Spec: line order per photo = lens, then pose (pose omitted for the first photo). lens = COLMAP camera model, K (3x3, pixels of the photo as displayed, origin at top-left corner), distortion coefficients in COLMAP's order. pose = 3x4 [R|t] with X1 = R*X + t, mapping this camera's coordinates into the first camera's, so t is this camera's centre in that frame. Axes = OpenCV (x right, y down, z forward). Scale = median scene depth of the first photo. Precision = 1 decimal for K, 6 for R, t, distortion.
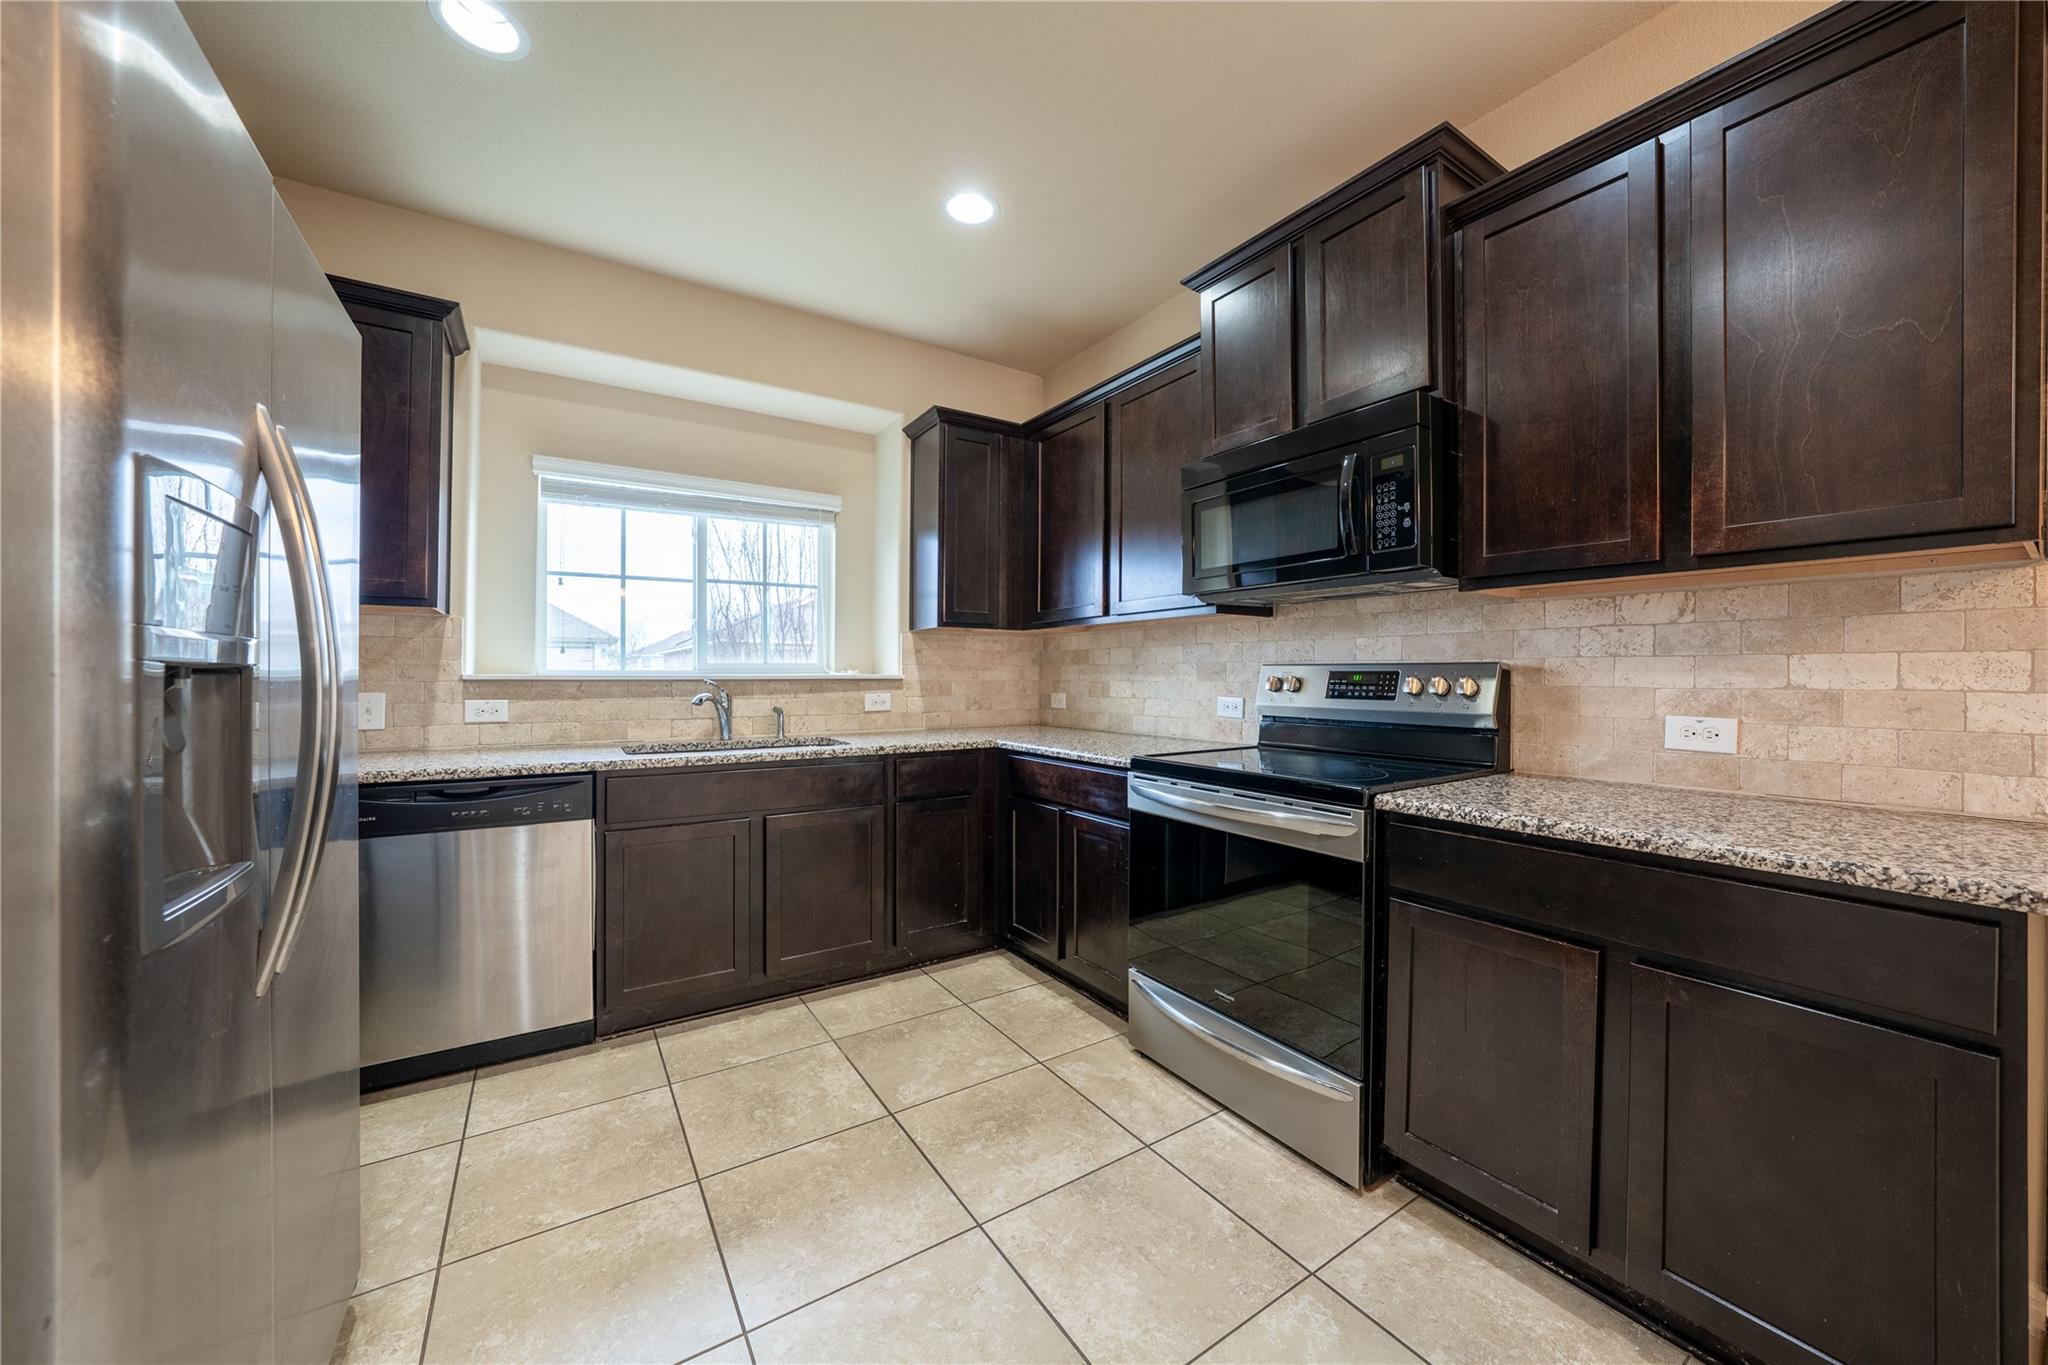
lens RADIAL K [[716.0, 0, 1036.8], [0, 716.0, 675.5], [0, 0, 1]] dist [-0.024937, 0.005239]
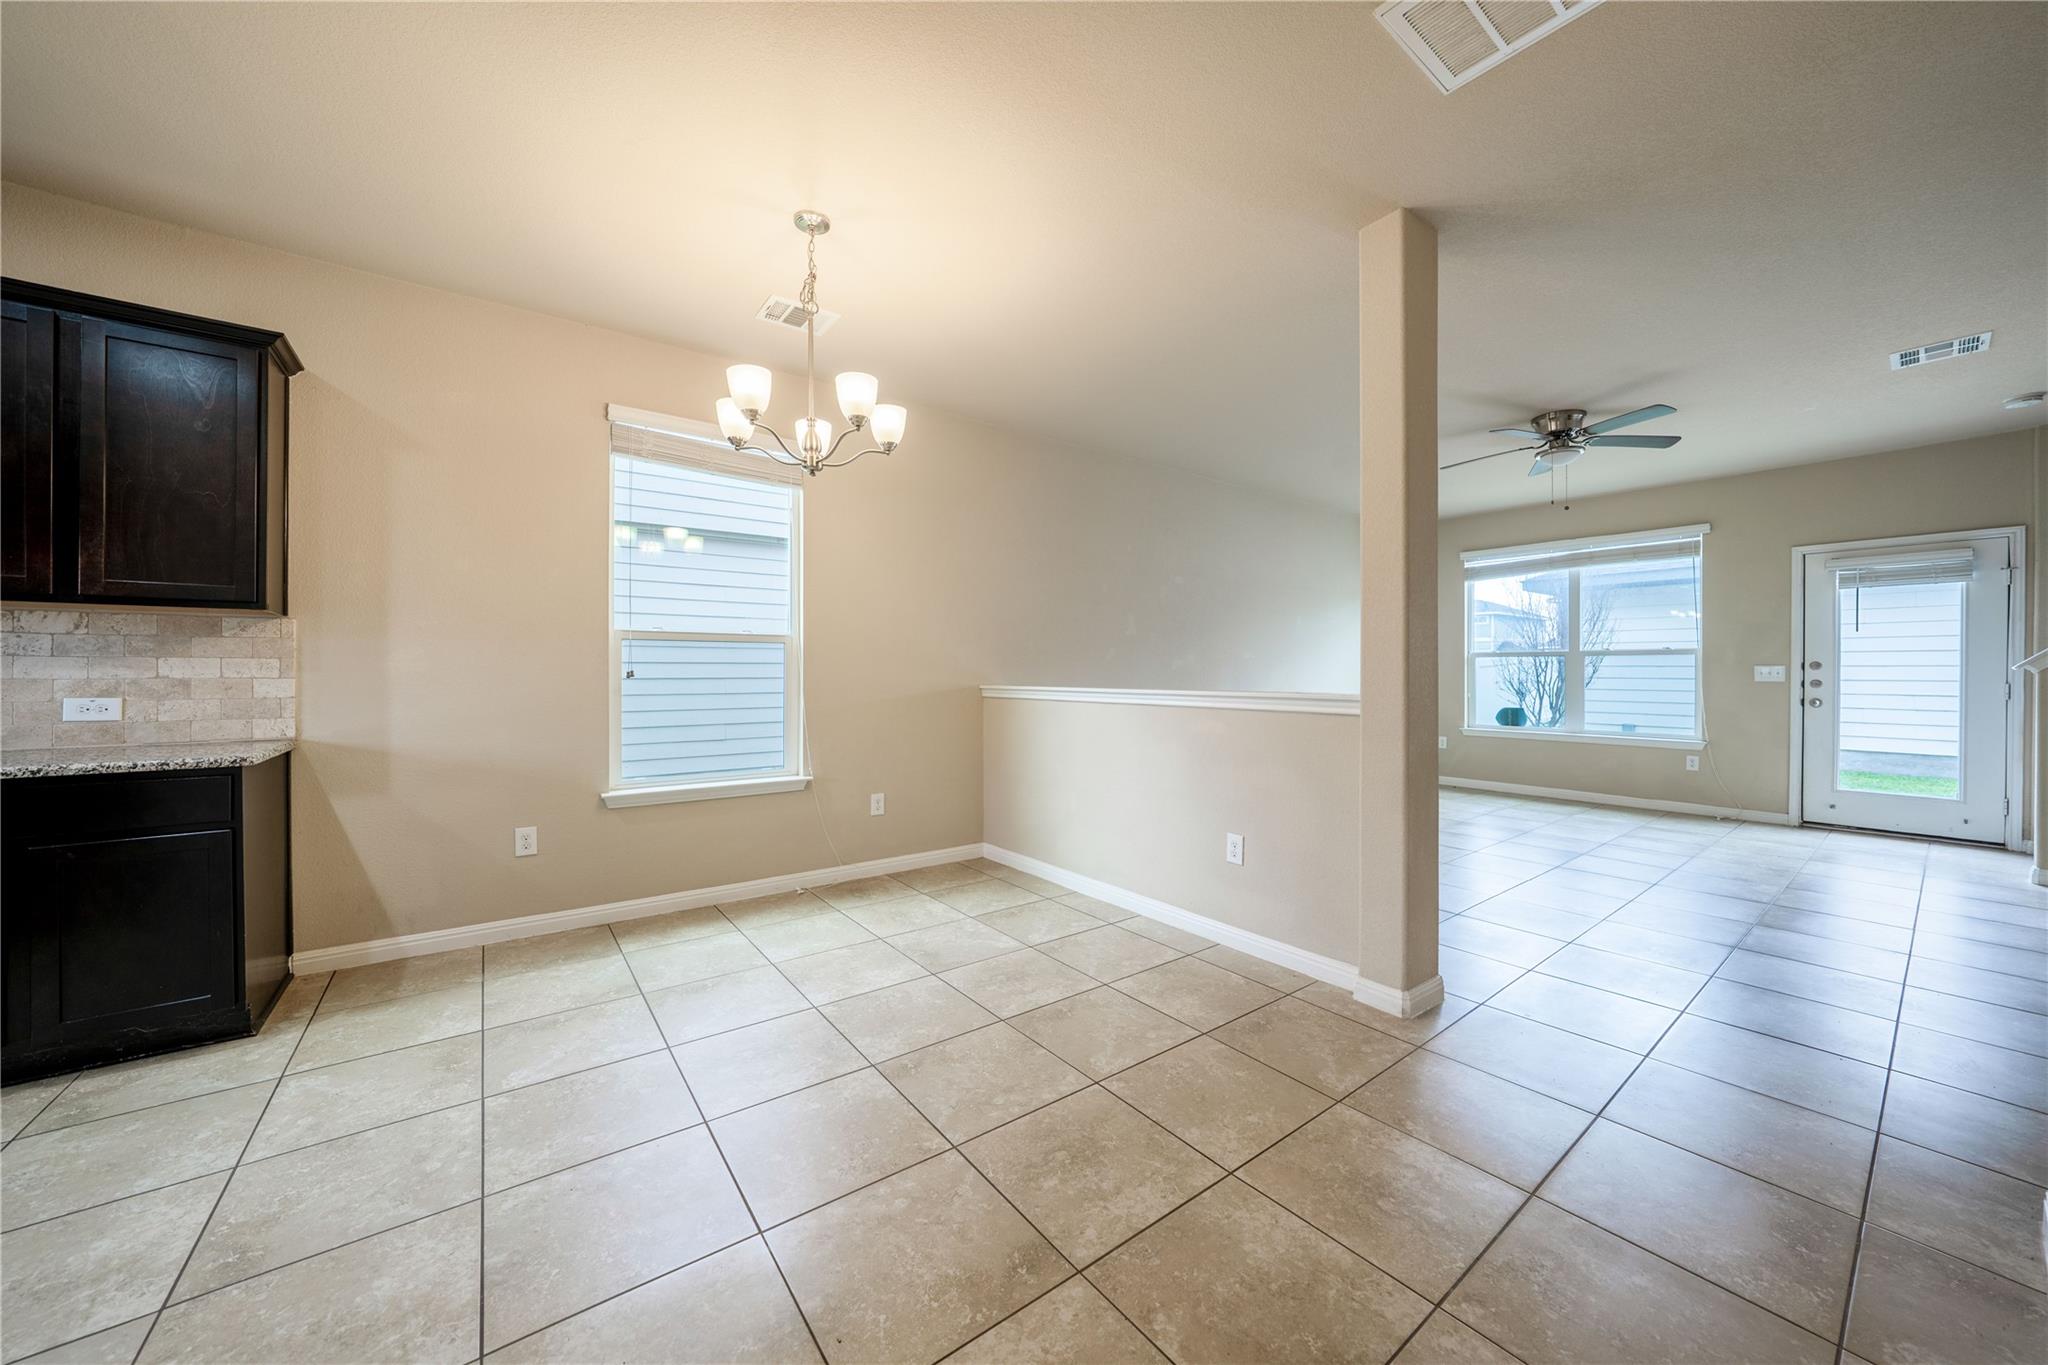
lens RADIAL K [[716.0, 0, 1044.4], [0, 716.0, 678.3], [0, 0, 1]] dist [-0.024937, 0.005239]
pose [[-0.061207, -0.008487, 0.998089, -0.576889], [-0.000184, 0.999964, 0.008492, 0.003825], [-0.998125, 0.000336, -0.061206, -0.815850]]
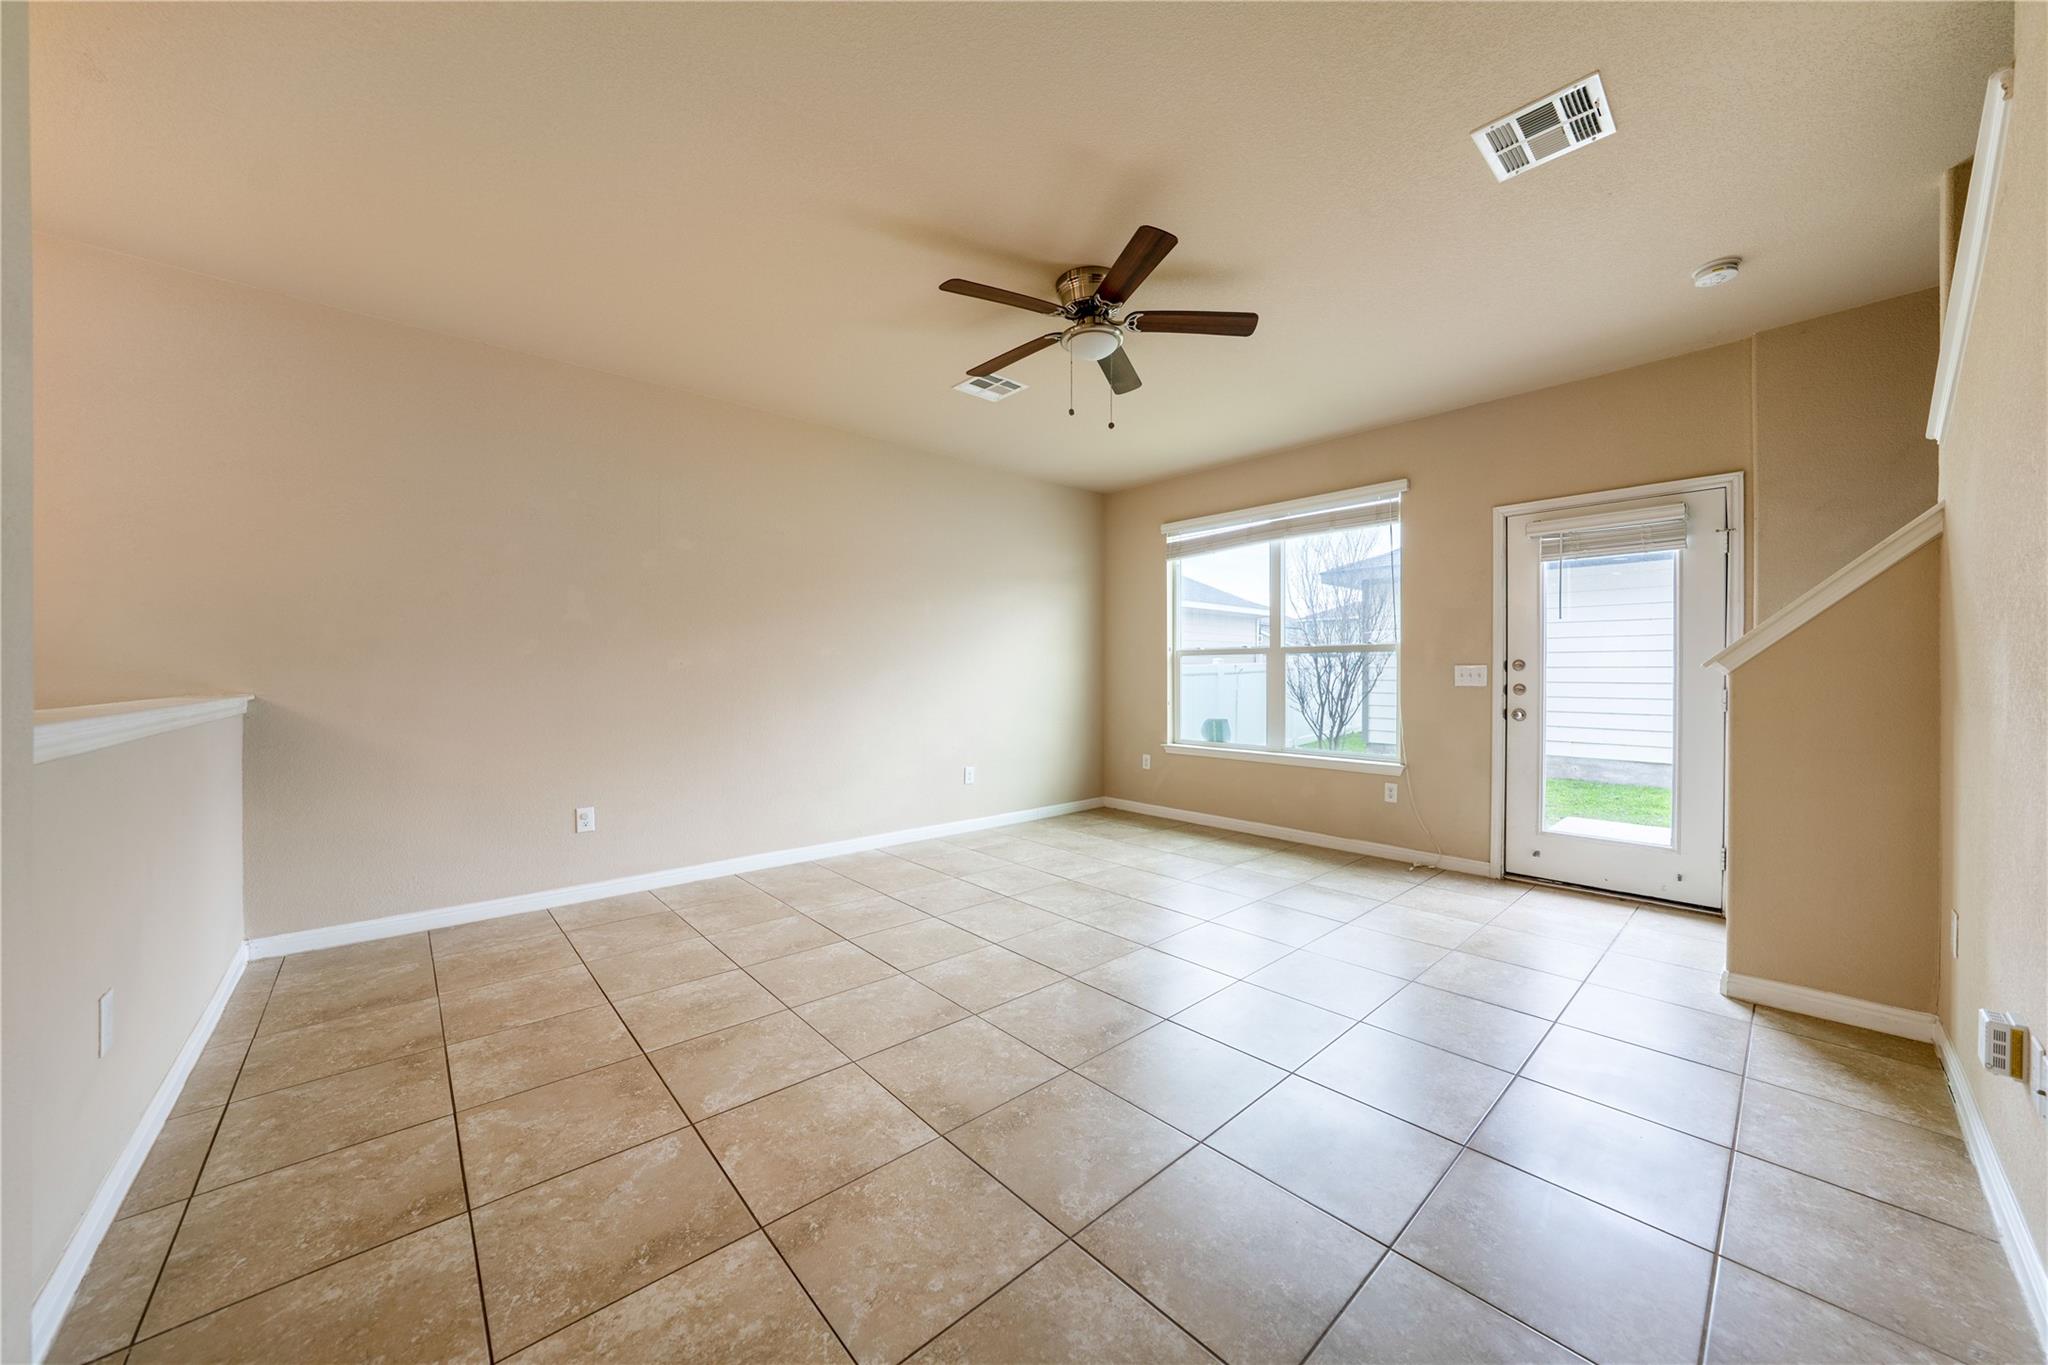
lens RADIAL K [[716.0, 0, 1052.3], [0, 716.0, 677.9], [0, 0, 1]] dist [-0.024937, 0.005239]
pose [[-0.160667, -0.004529, 0.986998, 0.190054], [0.000827, 0.999989, 0.004724, 0.004055], [-0.987008, 0.001575, -0.160661, -2.418051]]
